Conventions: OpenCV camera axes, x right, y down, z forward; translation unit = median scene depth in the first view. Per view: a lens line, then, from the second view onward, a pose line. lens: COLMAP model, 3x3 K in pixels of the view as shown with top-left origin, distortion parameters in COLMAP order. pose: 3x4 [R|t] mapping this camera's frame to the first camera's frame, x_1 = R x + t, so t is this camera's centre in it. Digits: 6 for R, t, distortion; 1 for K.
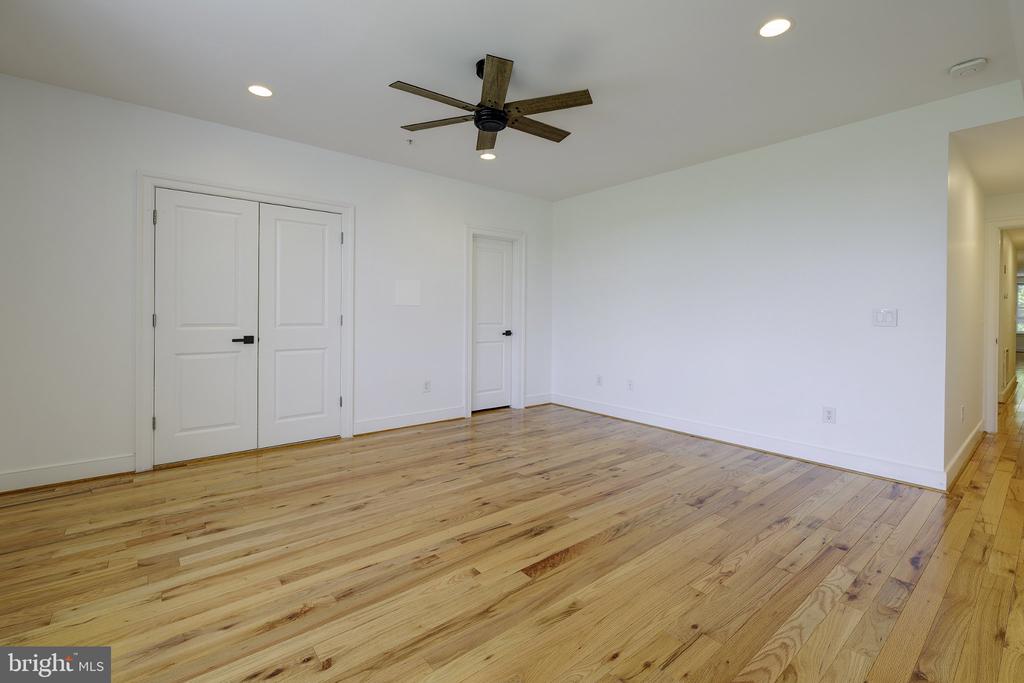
lens RADIAL K [[410.5, 0, 473.7], [0, 410.5, 310.9], [0, 0, 1]] dist [-0.000495, -0.000063]
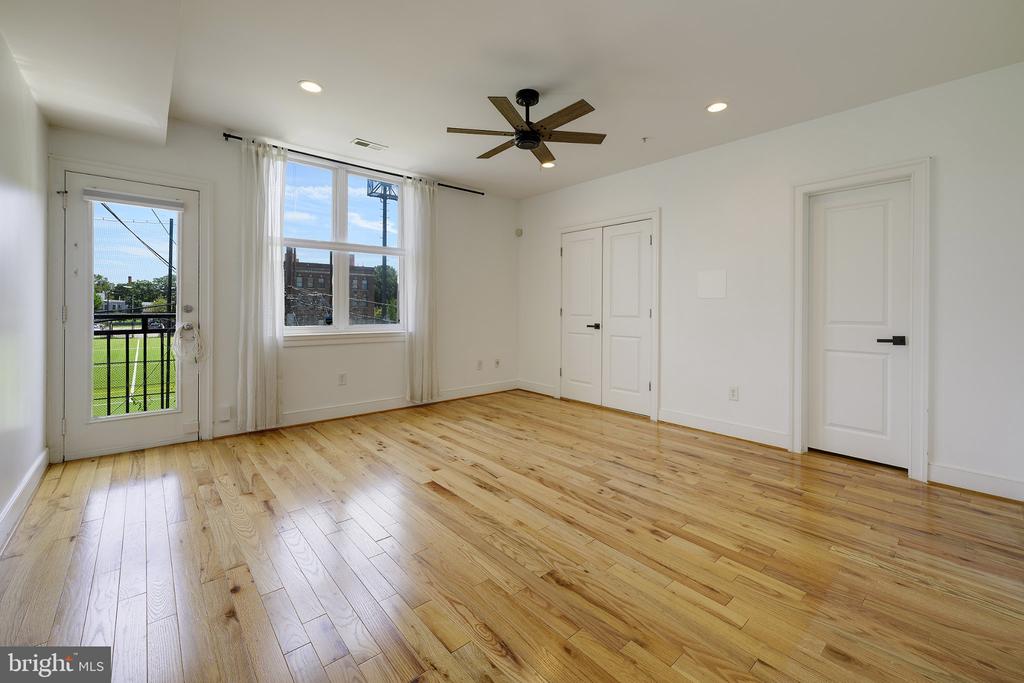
lens RADIAL K [[440.9, 0, 562.4], [0, 440.9, 303.8], [0, 0, 1]] dist [-0.001396, -0.000192]
pose [[0.143517, -0.016429, -0.989512, 1.223117], [0.004226, 0.999863, -0.015988, 0.021163], [0.989639, -0.001887, 0.143567, 0.865258]]
